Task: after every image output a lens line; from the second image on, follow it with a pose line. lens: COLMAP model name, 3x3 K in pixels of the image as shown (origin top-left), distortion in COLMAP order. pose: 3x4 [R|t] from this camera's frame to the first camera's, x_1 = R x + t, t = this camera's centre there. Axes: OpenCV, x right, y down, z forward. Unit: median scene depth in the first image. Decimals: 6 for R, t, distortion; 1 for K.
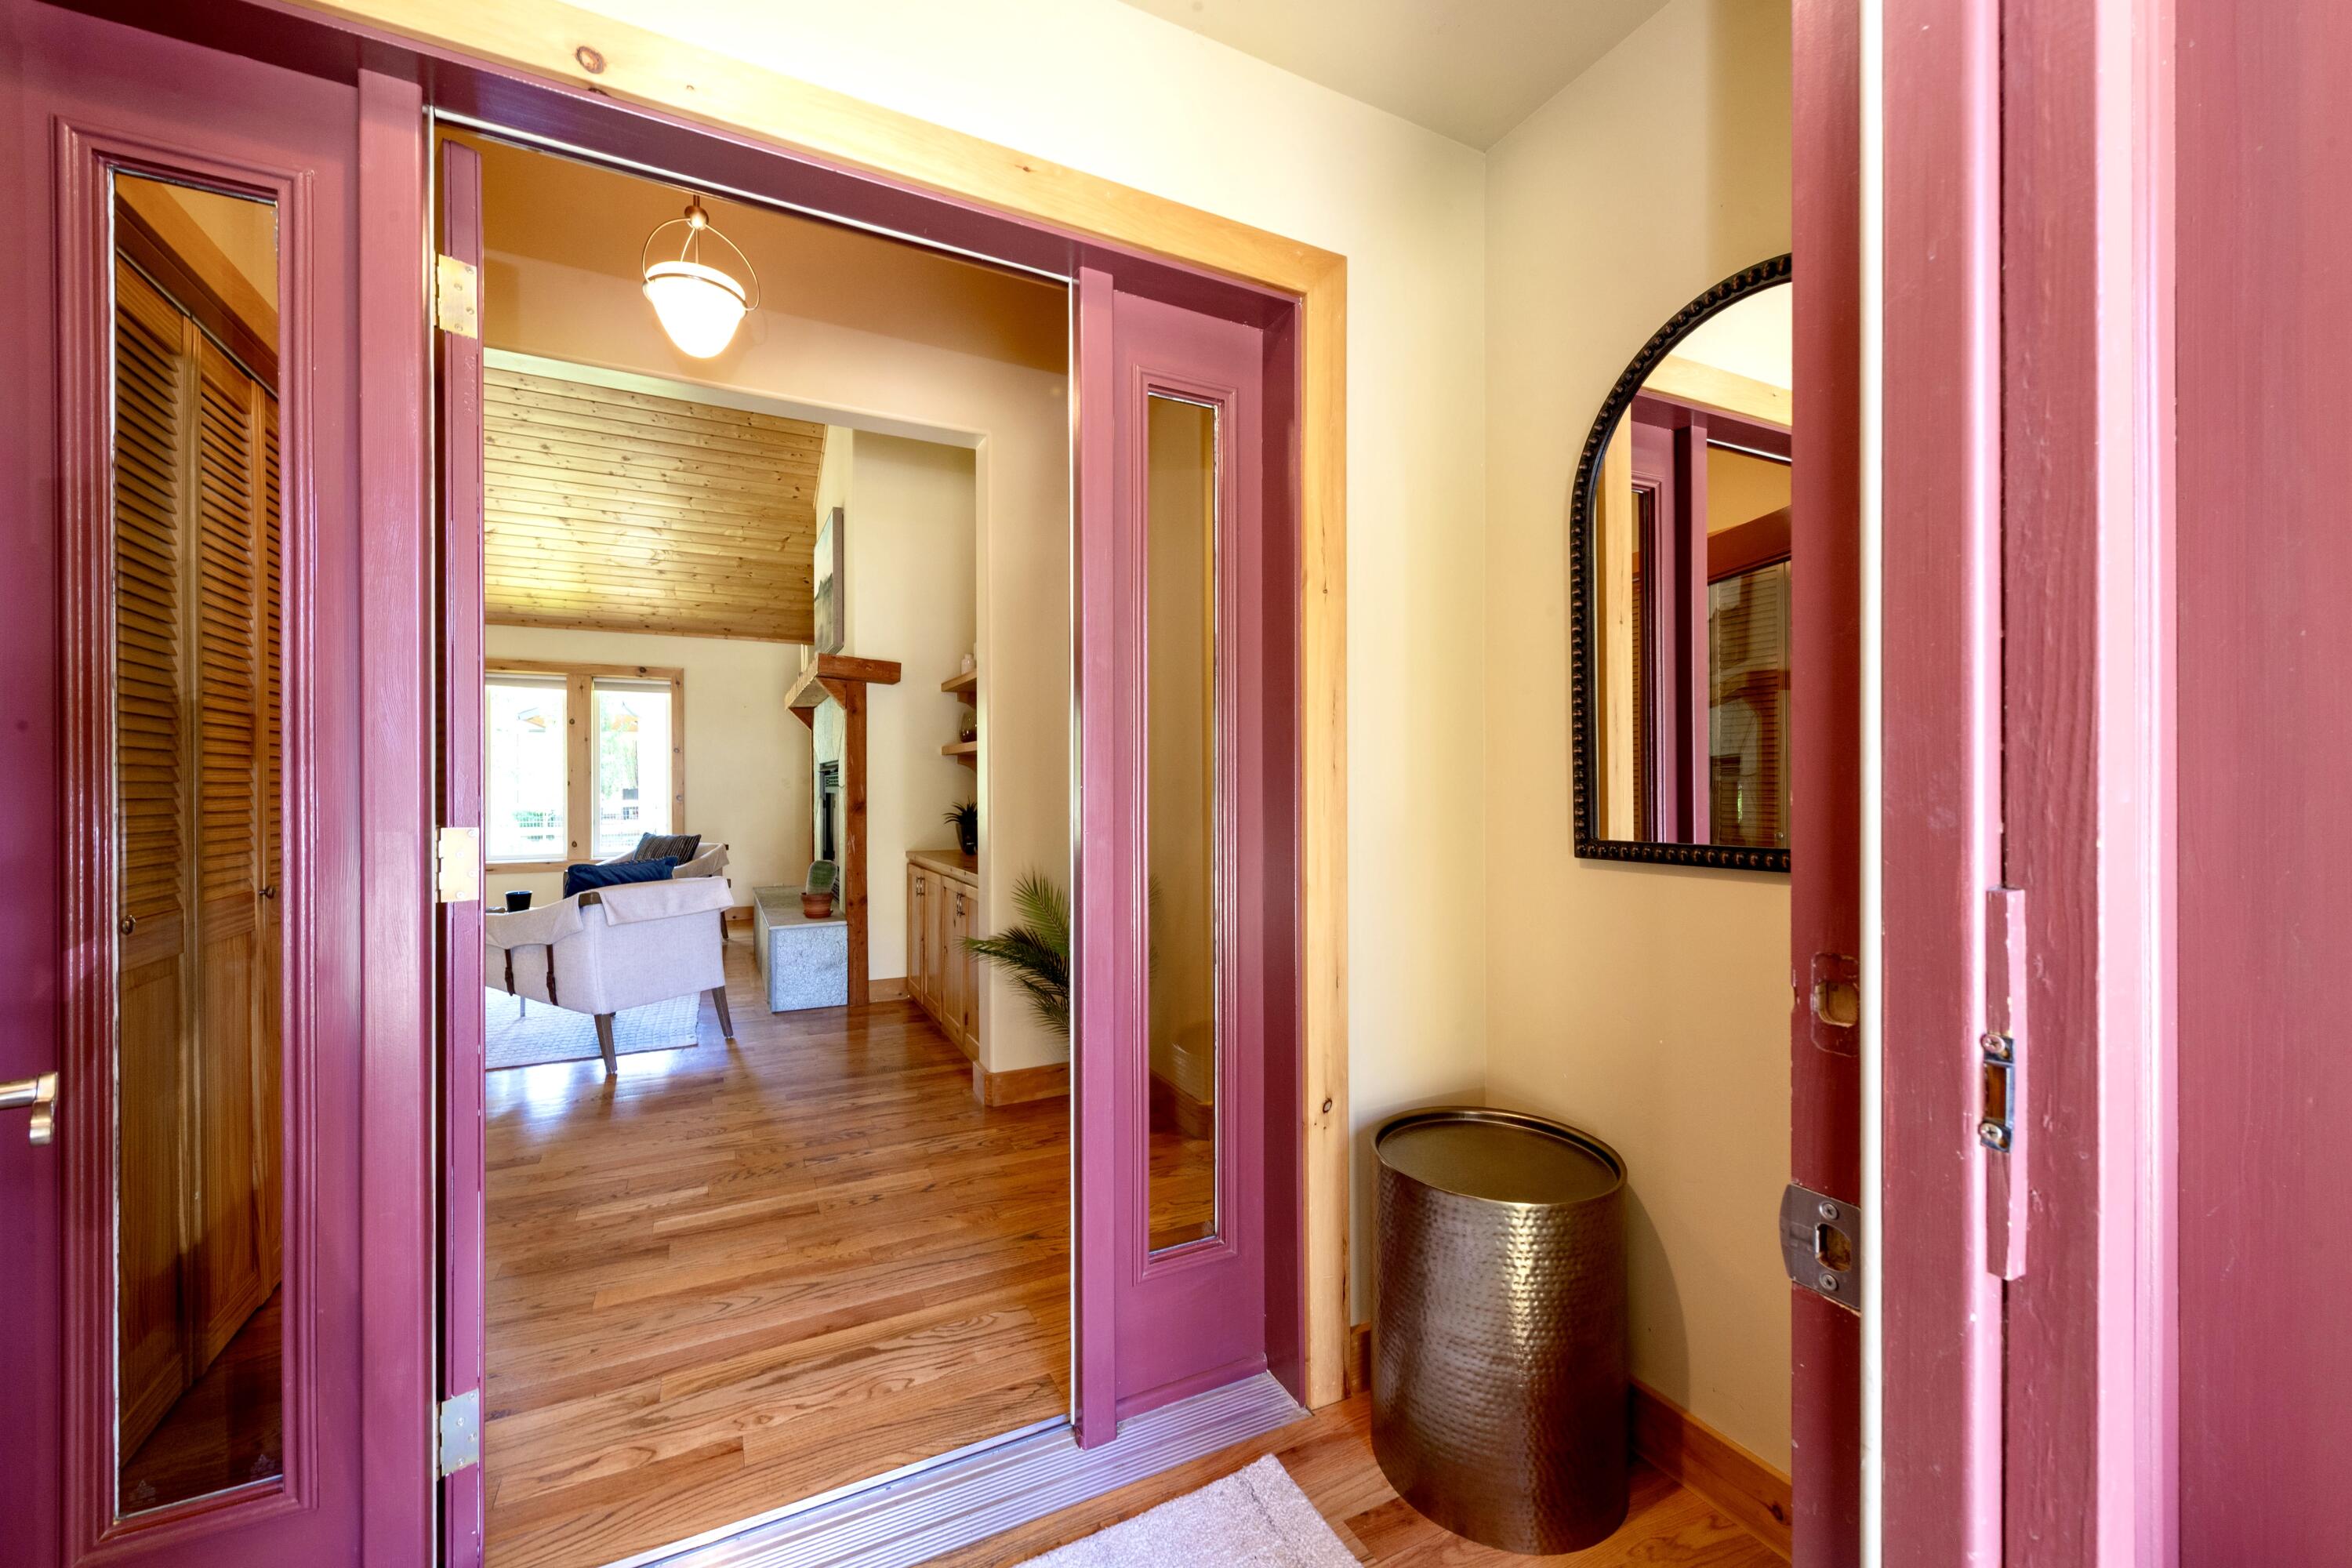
lens RADIAL K [[933.5, 0, 1172.4], [0, 933.5, 782.0], [0, 0, 1]] dist [0.014811, -0.003323]
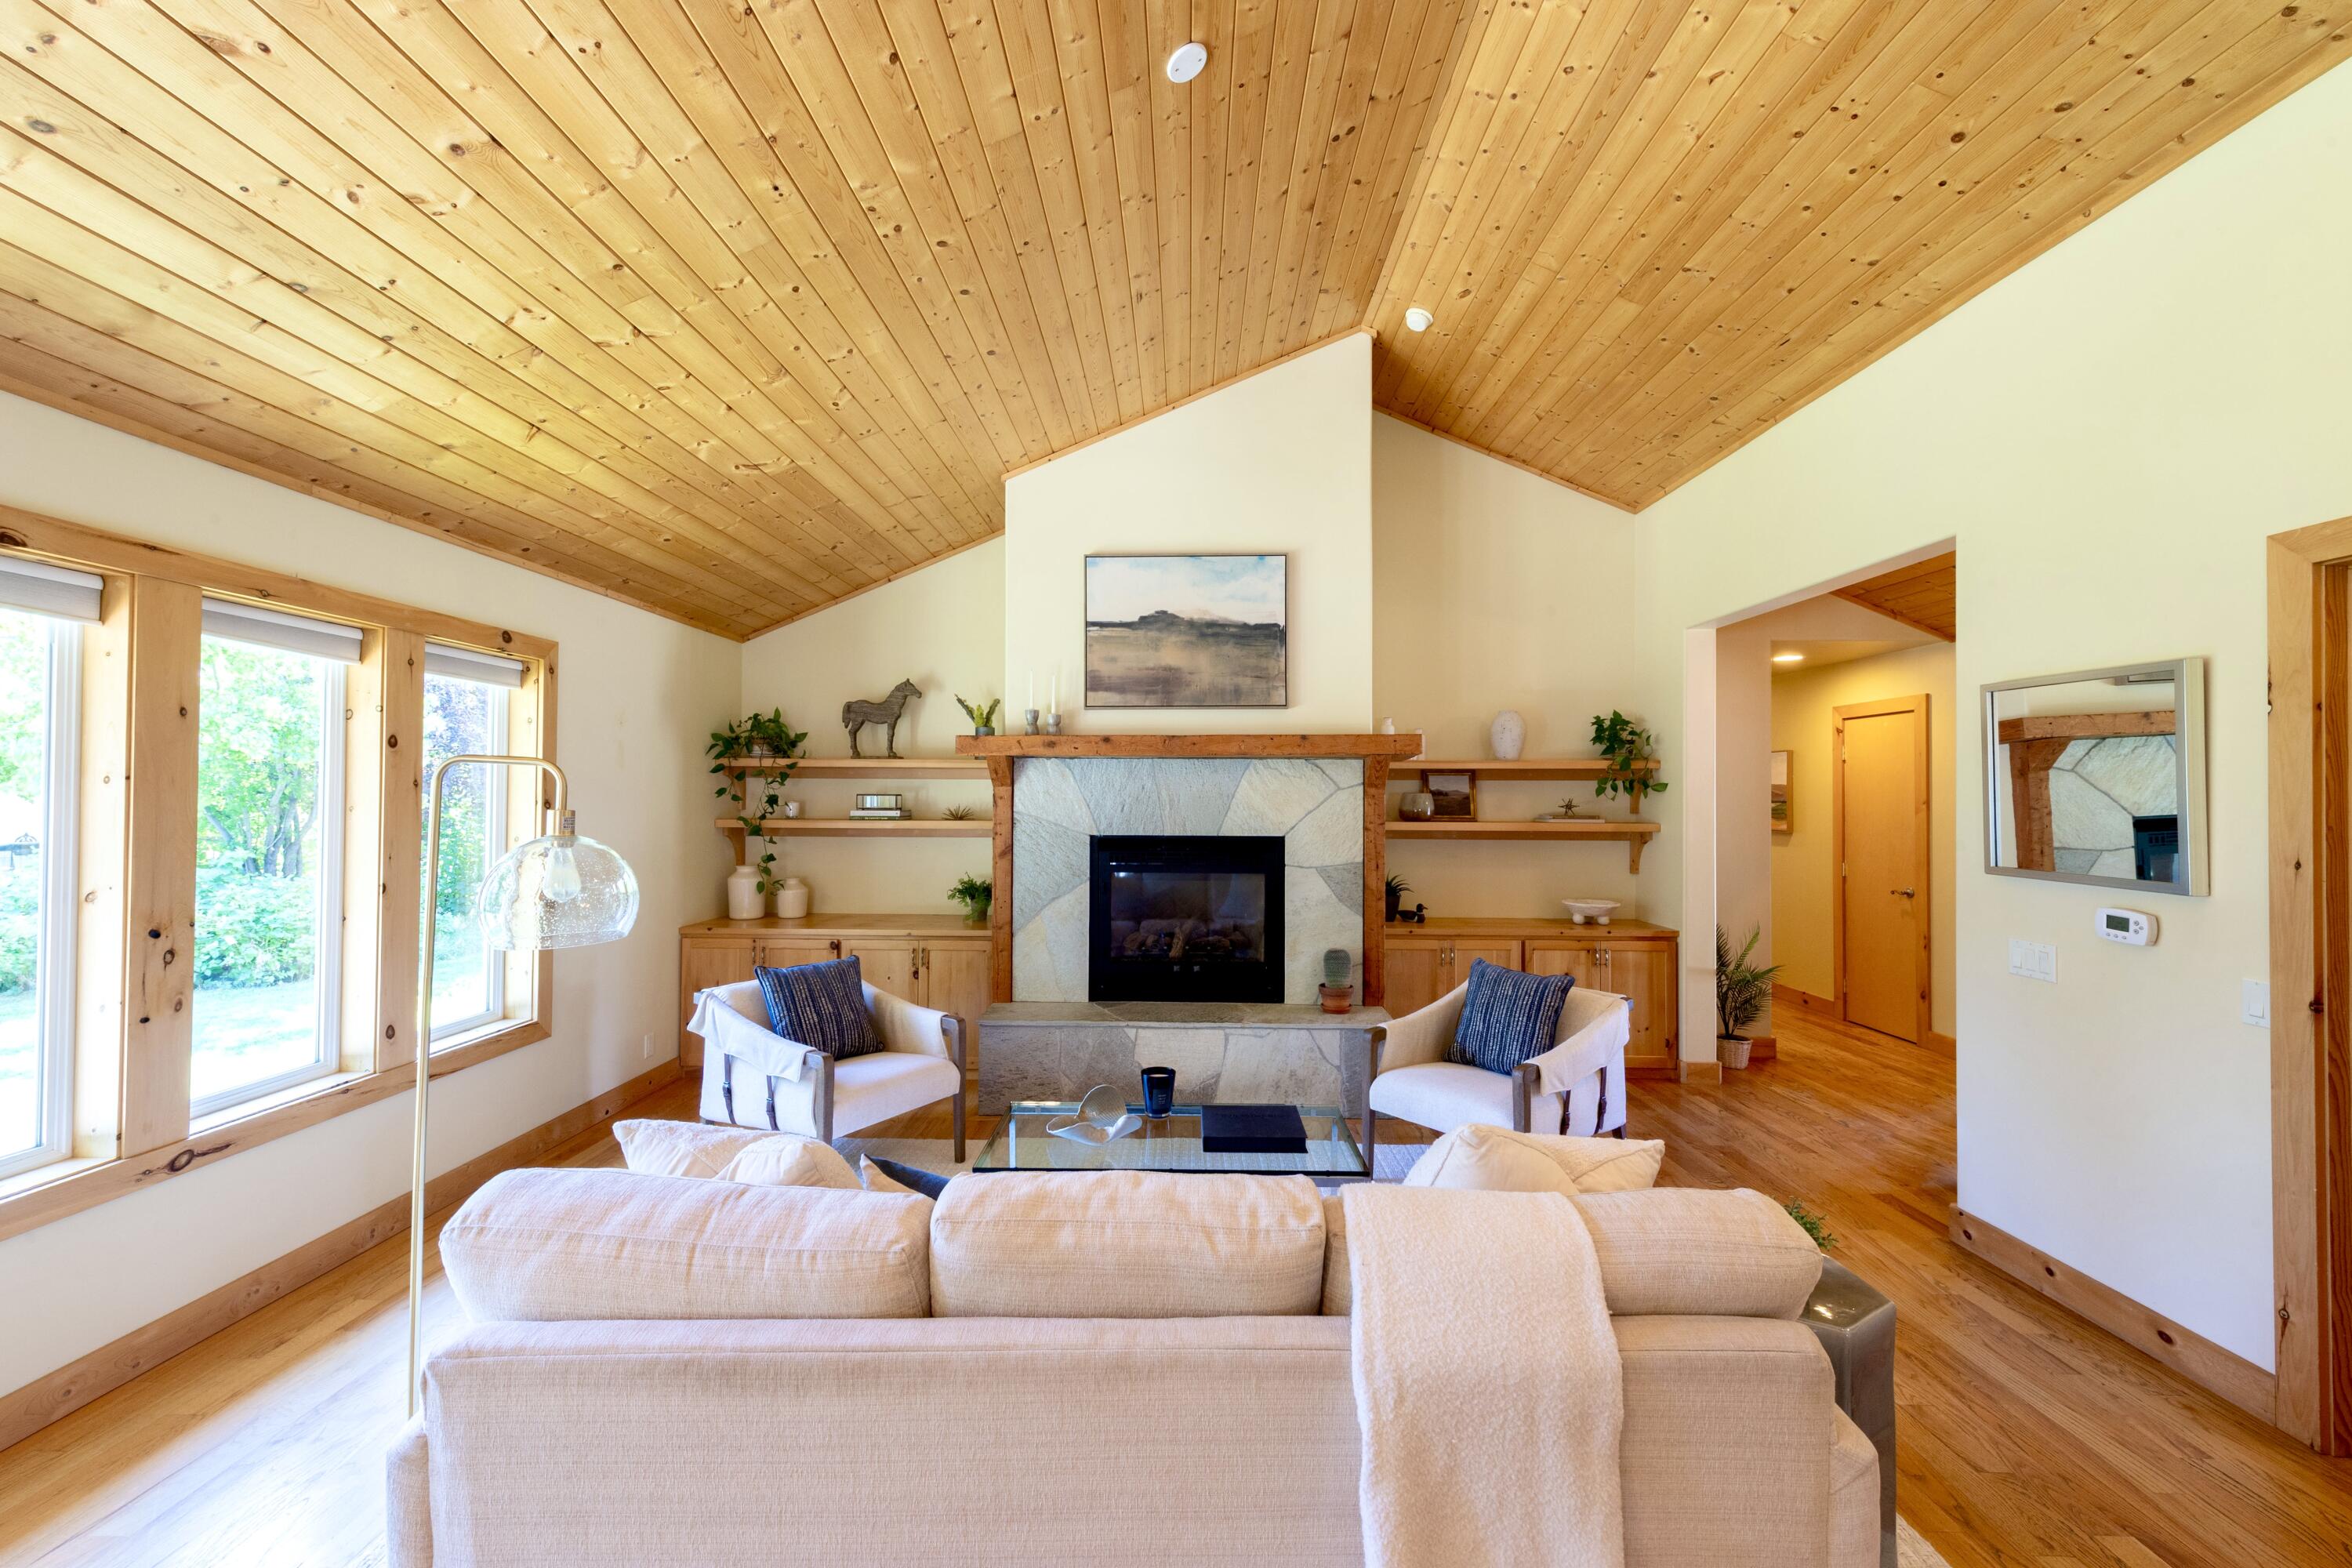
lens RADIAL K [[933.5, 0, 1183.7], [0, 933.5, 784.5], [0, 0, 1]] dist [0.014811, -0.003323]
pose [[0.456680, 0.015924, 0.889488, -1.128227], [-0.000793, 0.999847, -0.017493, -0.048157], [-0.889631, 0.007283, 0.456623, 0.656997]]
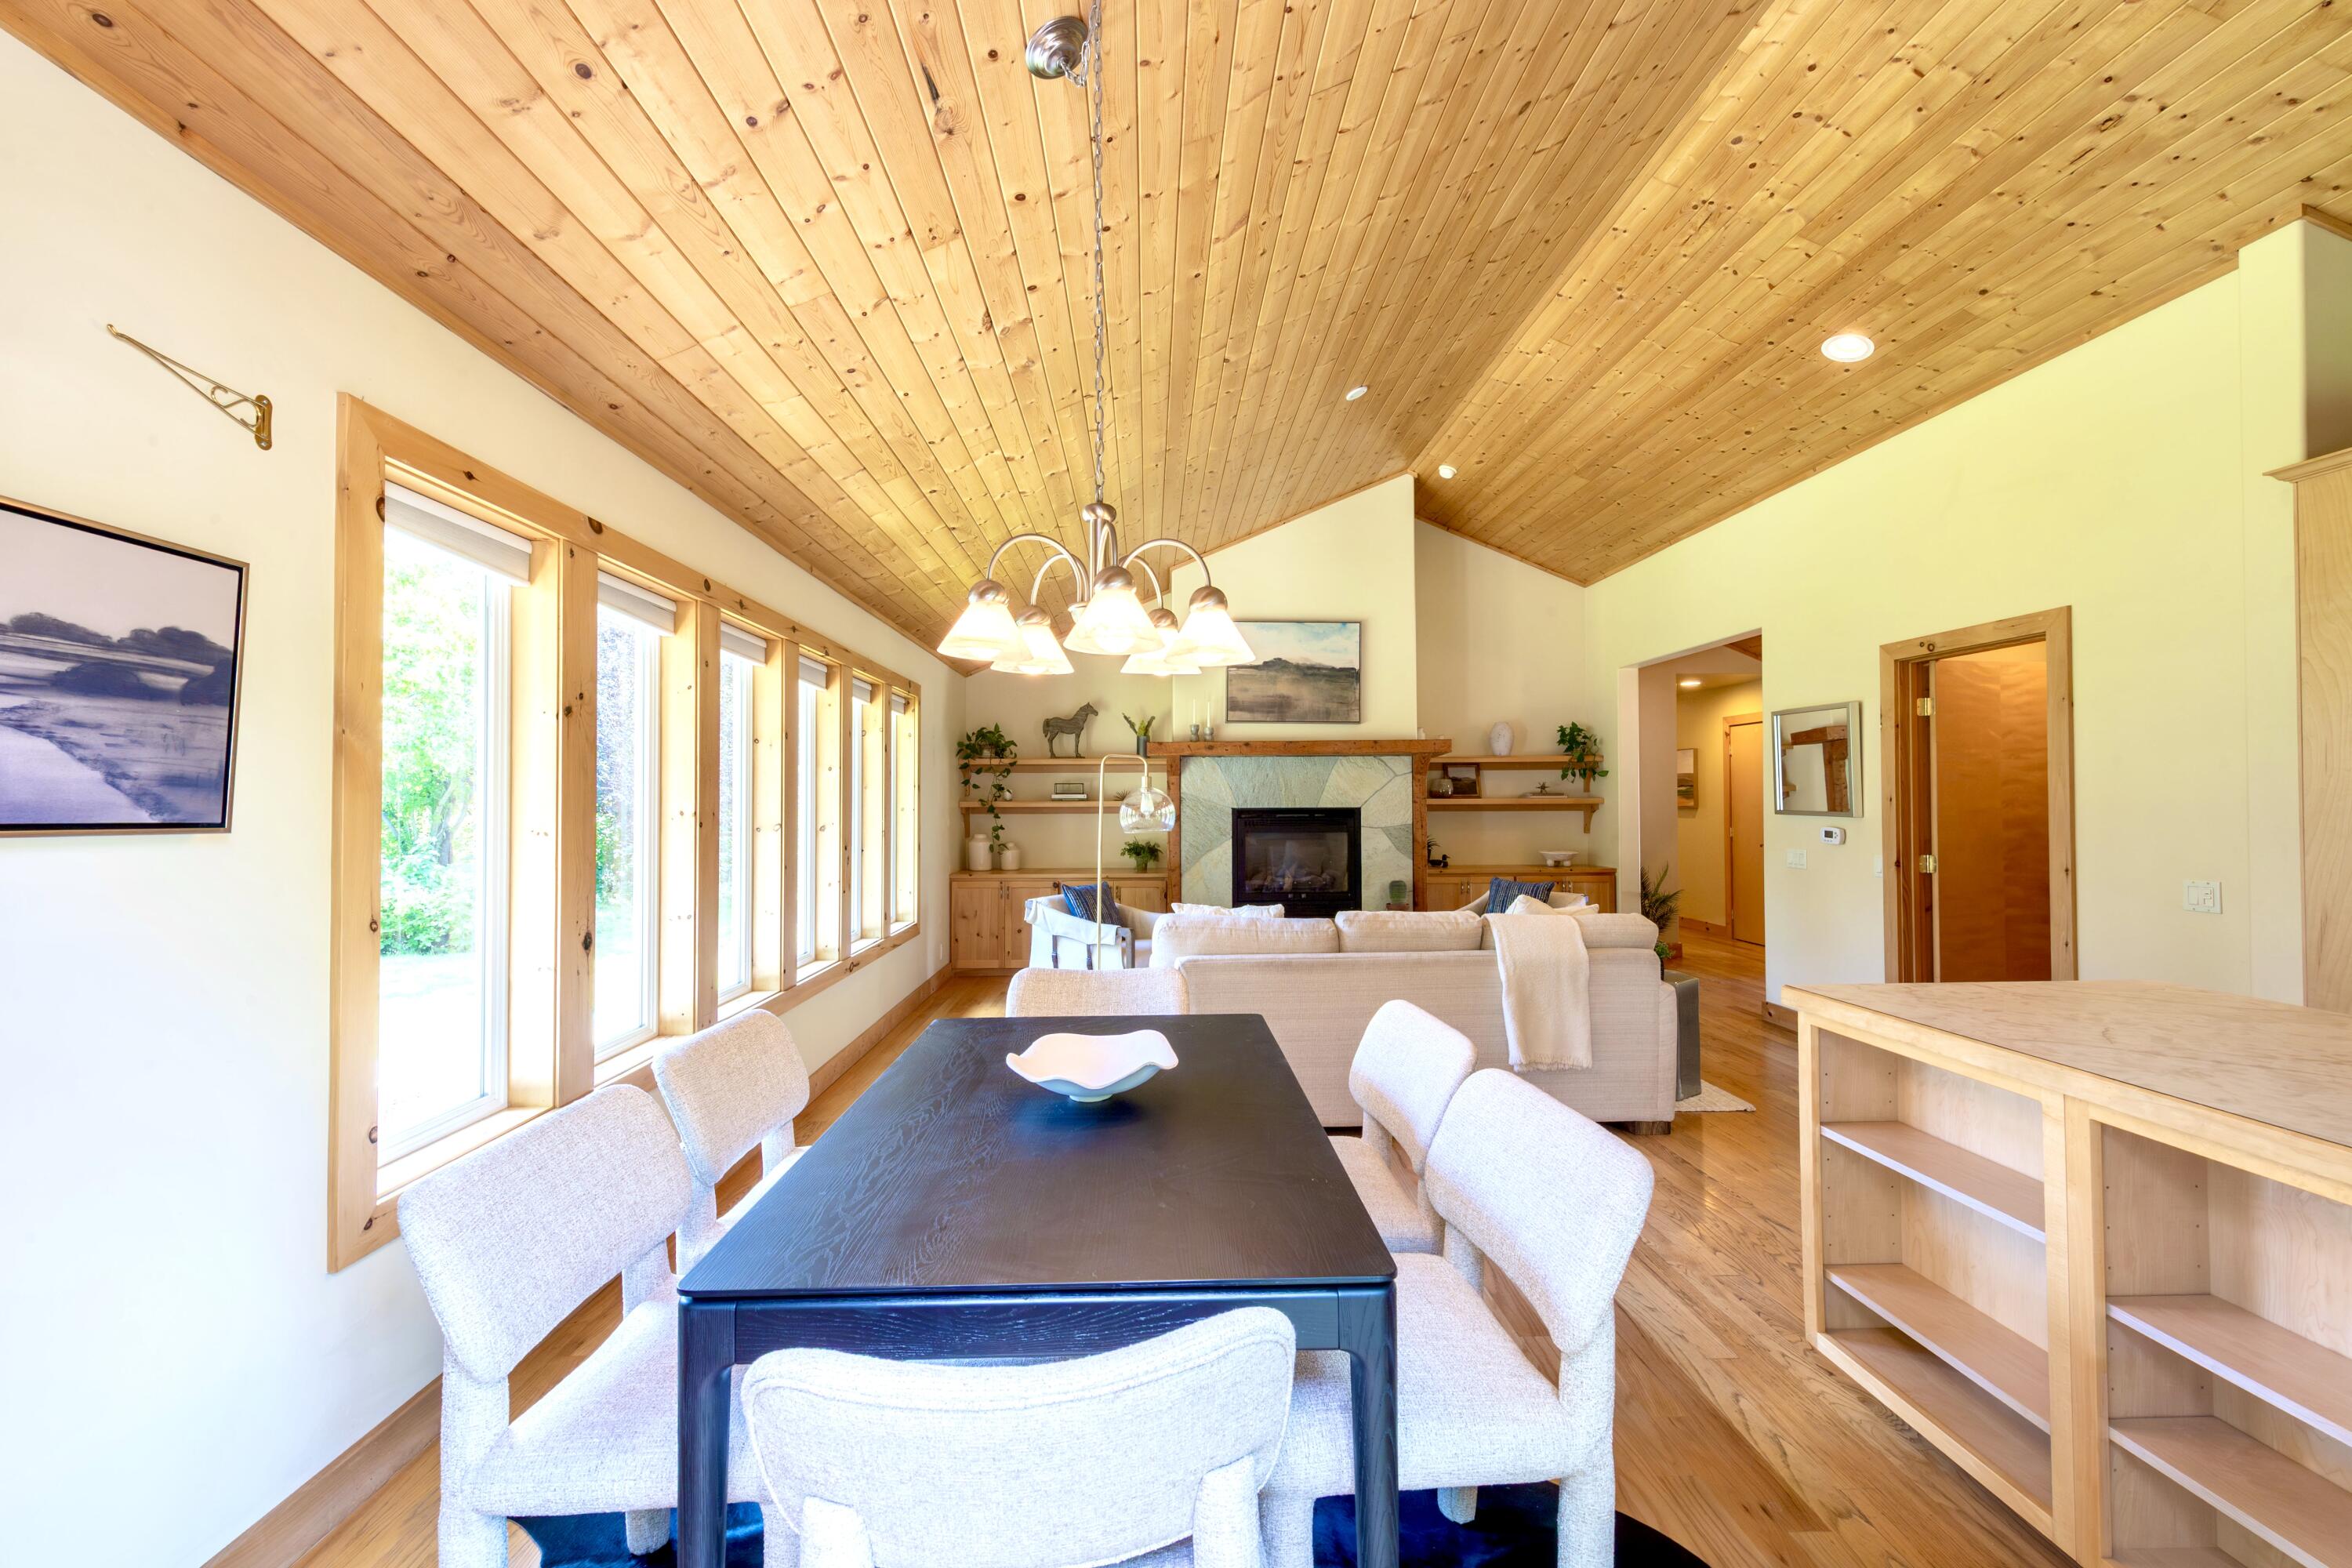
lens RADIAL K [[933.5, 0, 1187.9], [0, 933.5, 784.5], [0, 0, 1]] dist [0.014811, -0.003323]
pose [[0.411628, 0.014774, 0.911232, -1.581537], [0.008840, 0.999757, -0.020203, -0.024453], [-0.911309, 0.016371, 0.411397, 0.651775]]
